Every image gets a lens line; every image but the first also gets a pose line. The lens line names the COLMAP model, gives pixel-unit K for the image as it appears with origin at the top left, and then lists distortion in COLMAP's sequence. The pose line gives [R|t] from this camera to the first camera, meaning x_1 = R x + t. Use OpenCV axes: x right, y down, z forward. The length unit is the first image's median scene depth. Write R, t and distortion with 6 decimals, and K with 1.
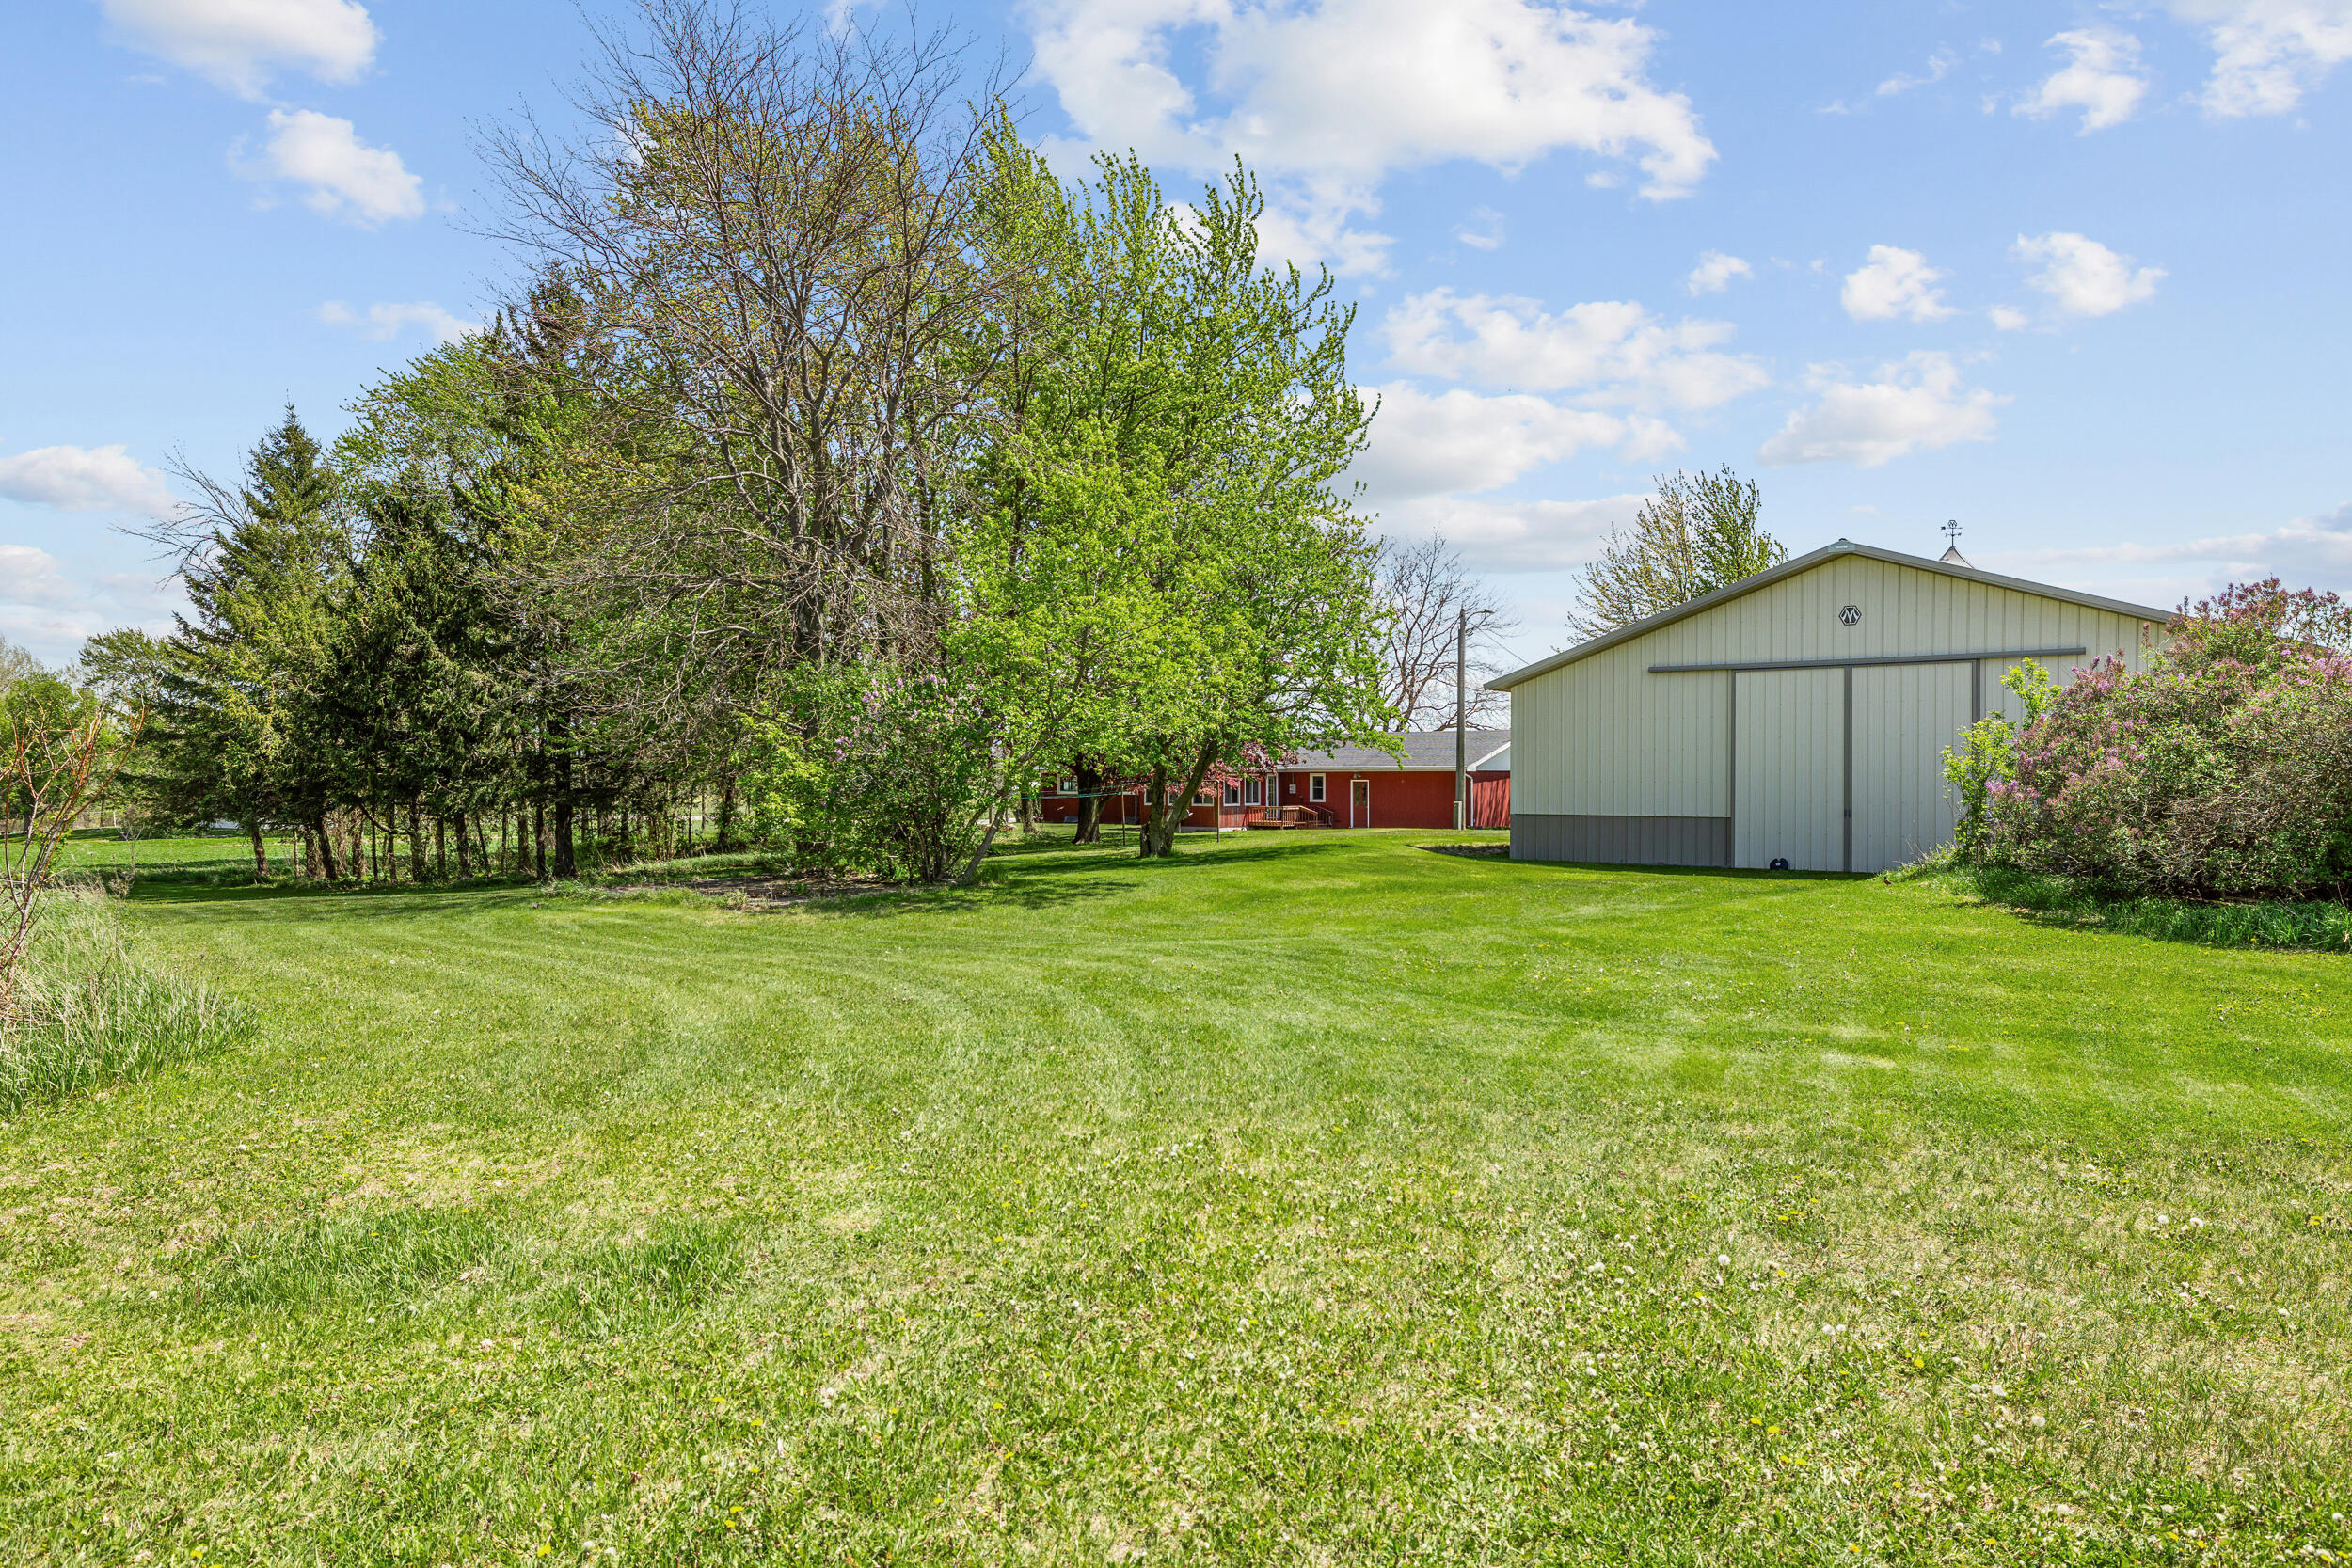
lens RADIAL K [[1494.8, 0, 1176.3], [0, 1494.8, 780.5], [0, 0, 1]] dist [-0.000146, -0.000003]
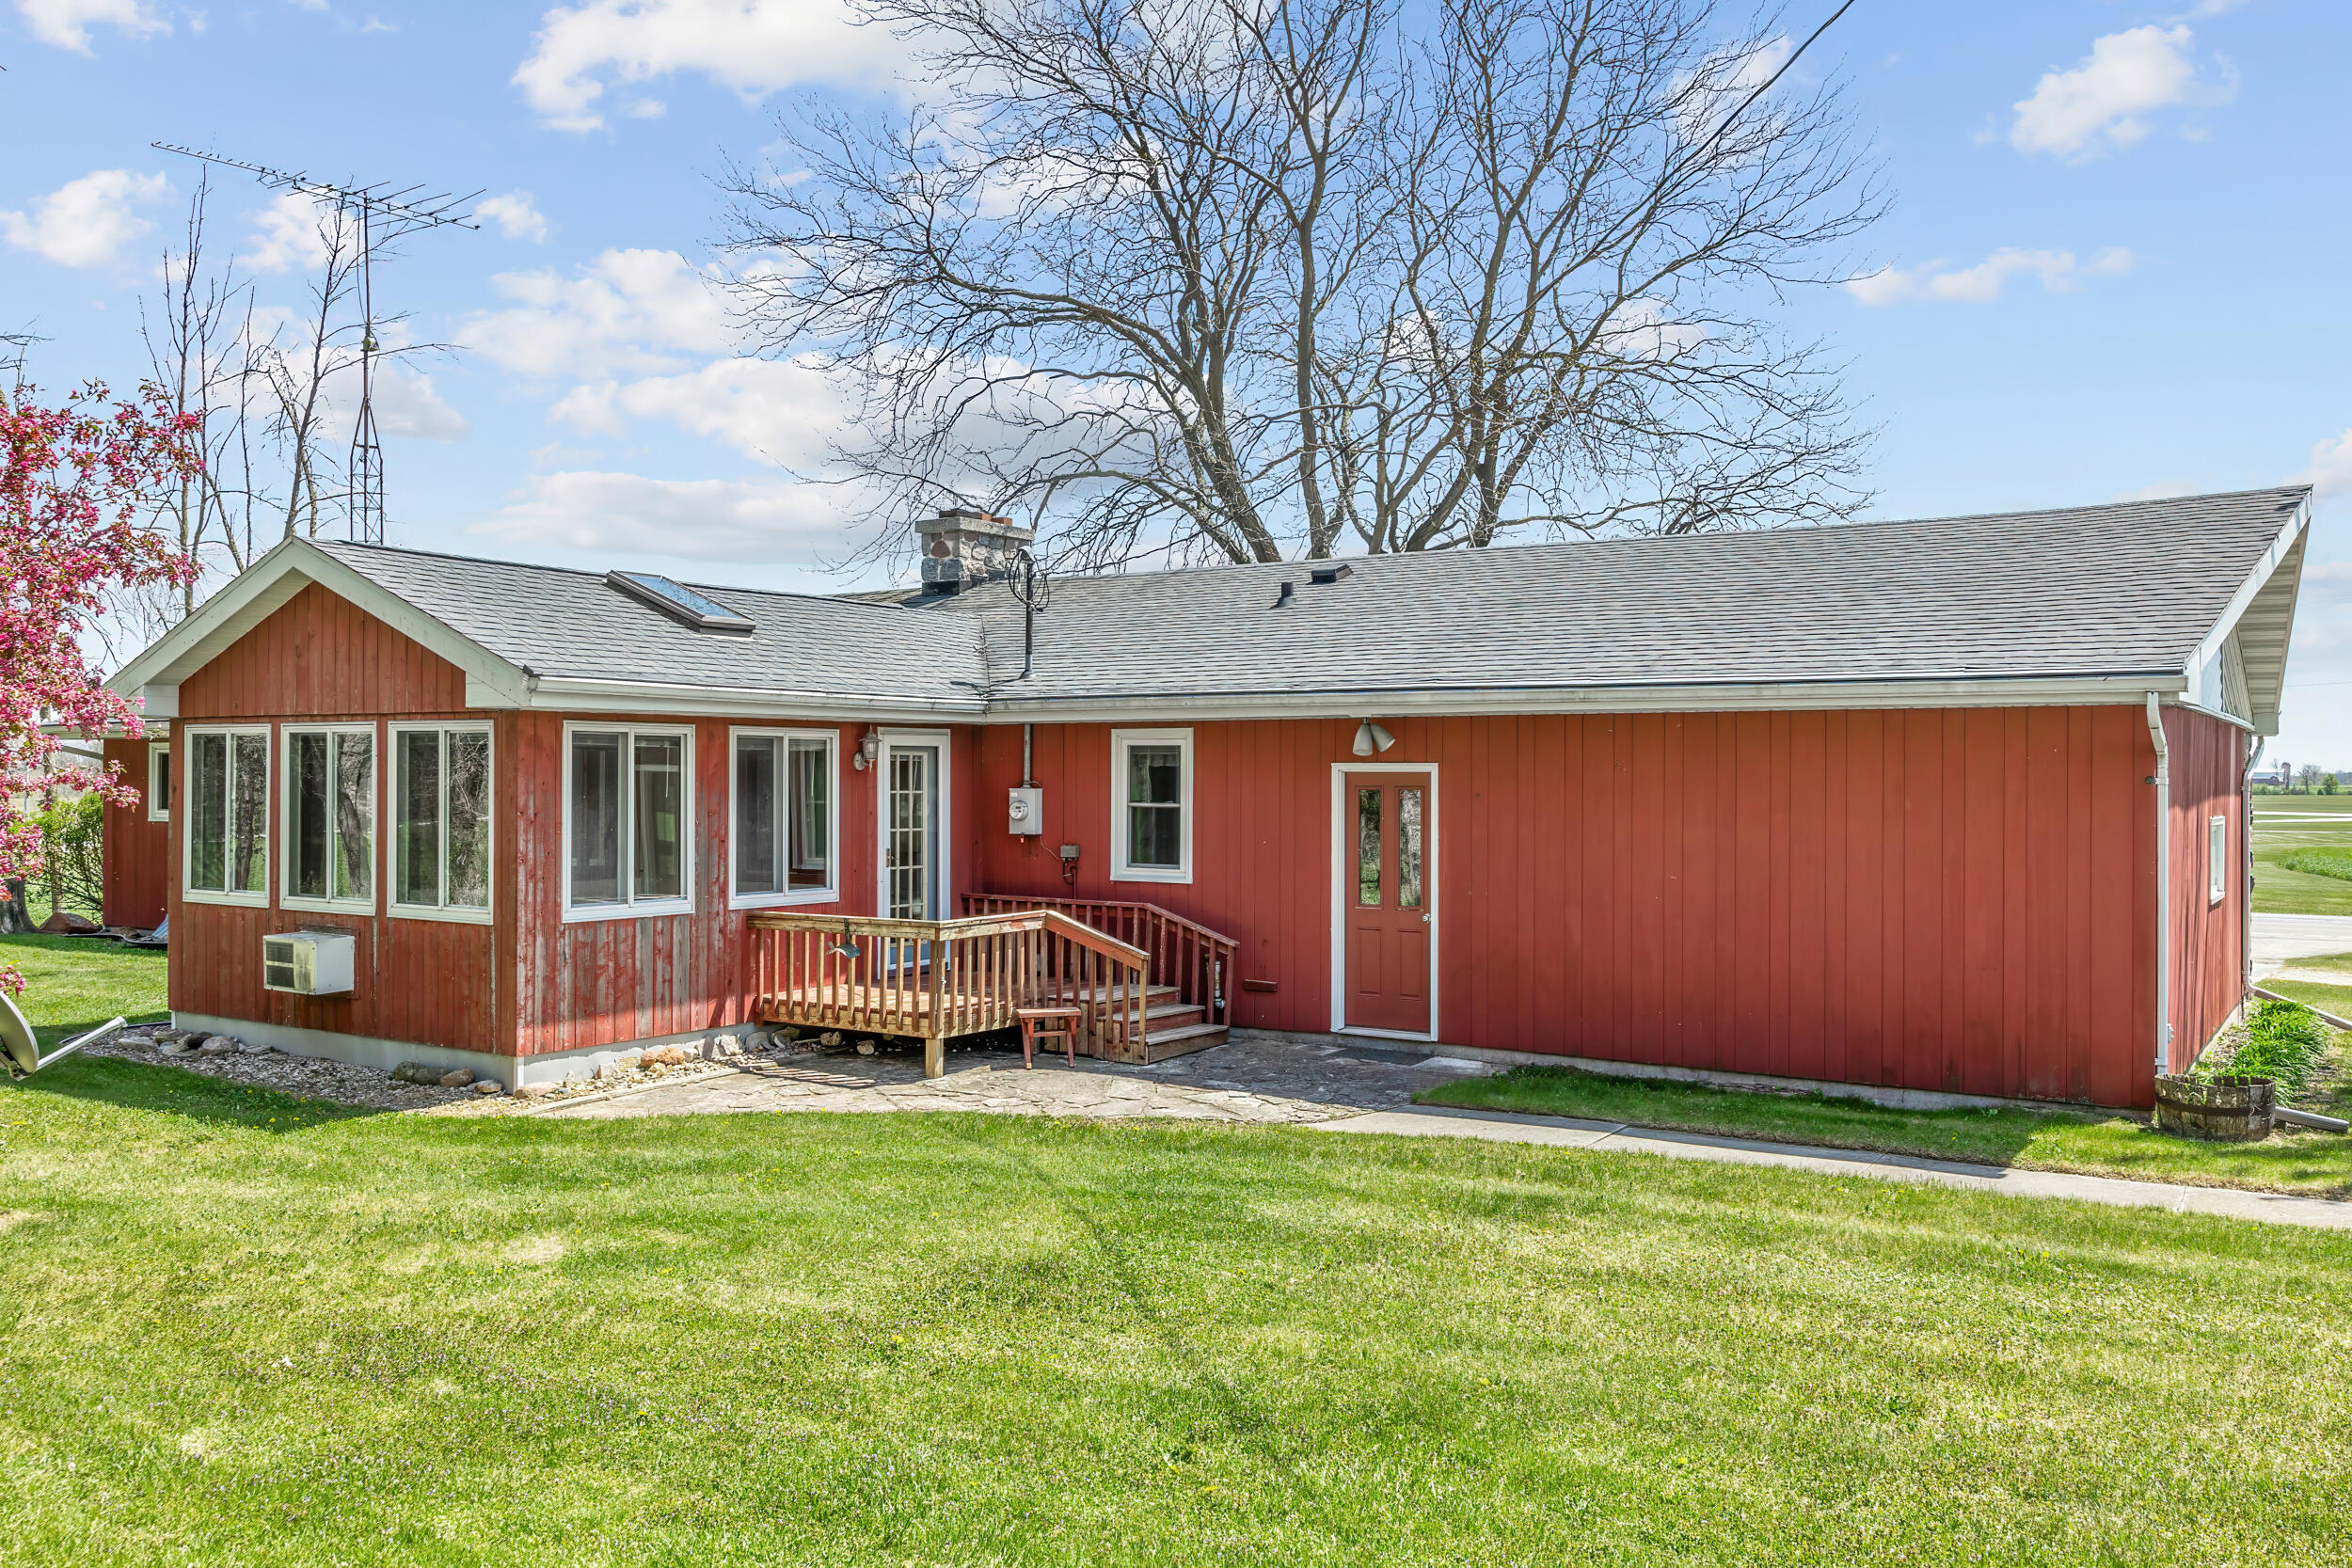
lens RADIAL K [[1897.0, 0, 1176.0], [0, 1897.0, 784.8], [0, 0, 1]] dist [0.000048, 0.000005]
pose [[0.995000, 0.005554, 0.099722, 0.073213], [-0.004826, 0.999960, -0.007539, 0.004224], [-0.099760, 0.007020, 0.994987, 0.757017]]
